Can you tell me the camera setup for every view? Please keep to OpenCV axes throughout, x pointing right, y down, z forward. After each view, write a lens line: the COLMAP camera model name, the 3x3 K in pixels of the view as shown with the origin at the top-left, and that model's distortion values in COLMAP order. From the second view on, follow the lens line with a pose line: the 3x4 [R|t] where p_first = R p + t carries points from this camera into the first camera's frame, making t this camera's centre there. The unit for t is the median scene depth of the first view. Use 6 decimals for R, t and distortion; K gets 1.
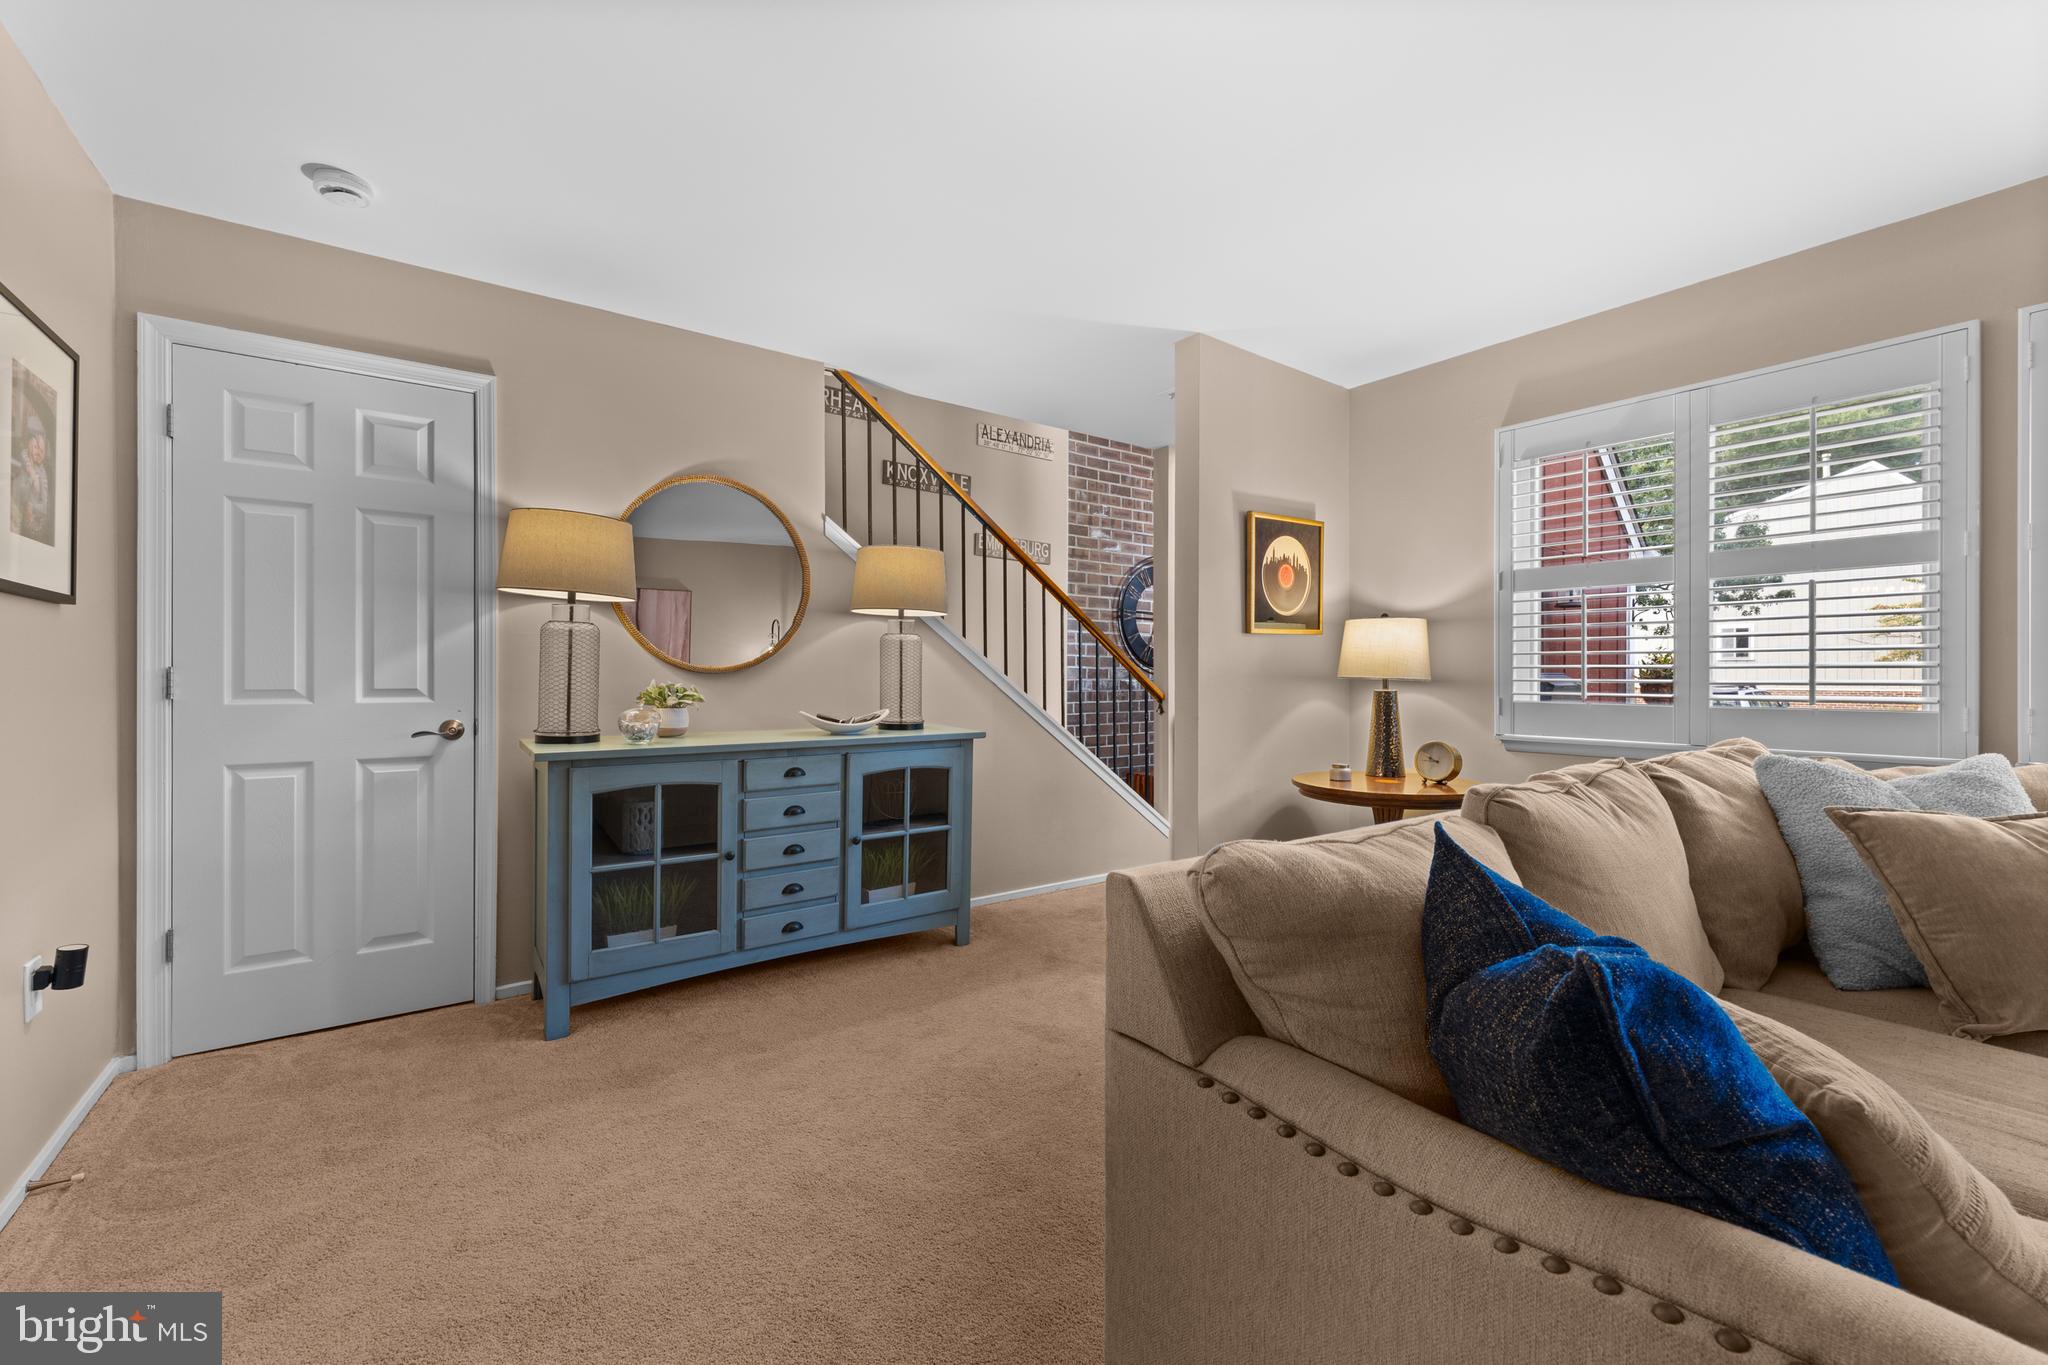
lens RADIAL K [[818.7, 0, 1022.2], [0, 818.7, 678.8], [0, 0, 1]] dist [-0.001283, 0.000388]
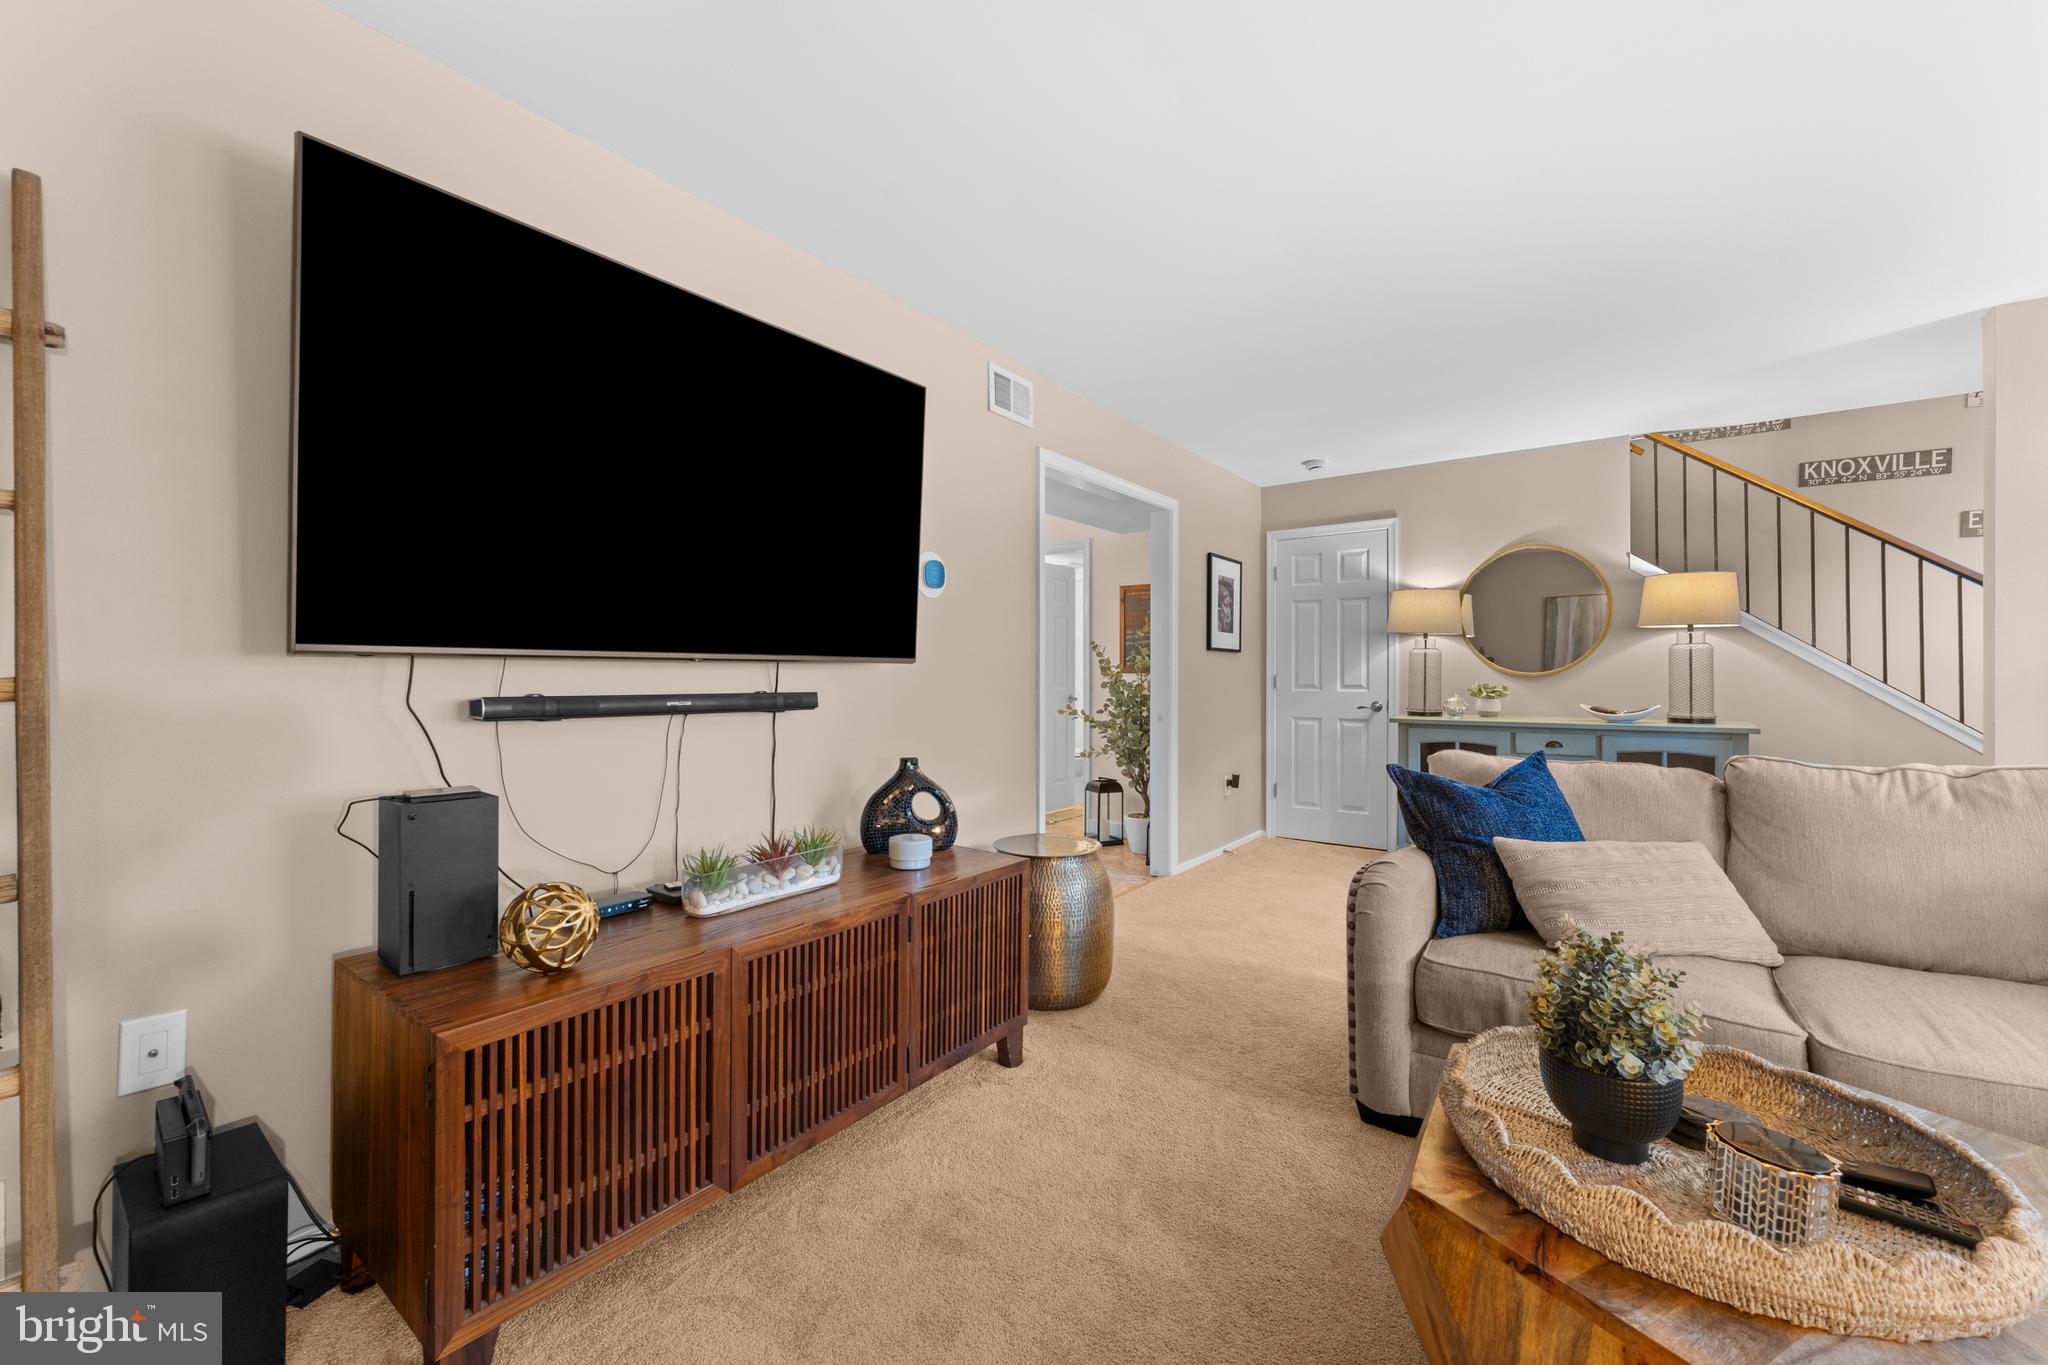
lens RADIAL K [[818.7, 0, 1019.1], [0, 818.7, 677.4], [0, 0, 1]] dist [-0.001283, 0.000388]
pose [[0.291611, -0.000732, -0.956537, 0.822900], [-0.001451, 0.999998, -0.001208, -0.002386], [0.956536, 0.001740, 0.291610, -0.337684]]
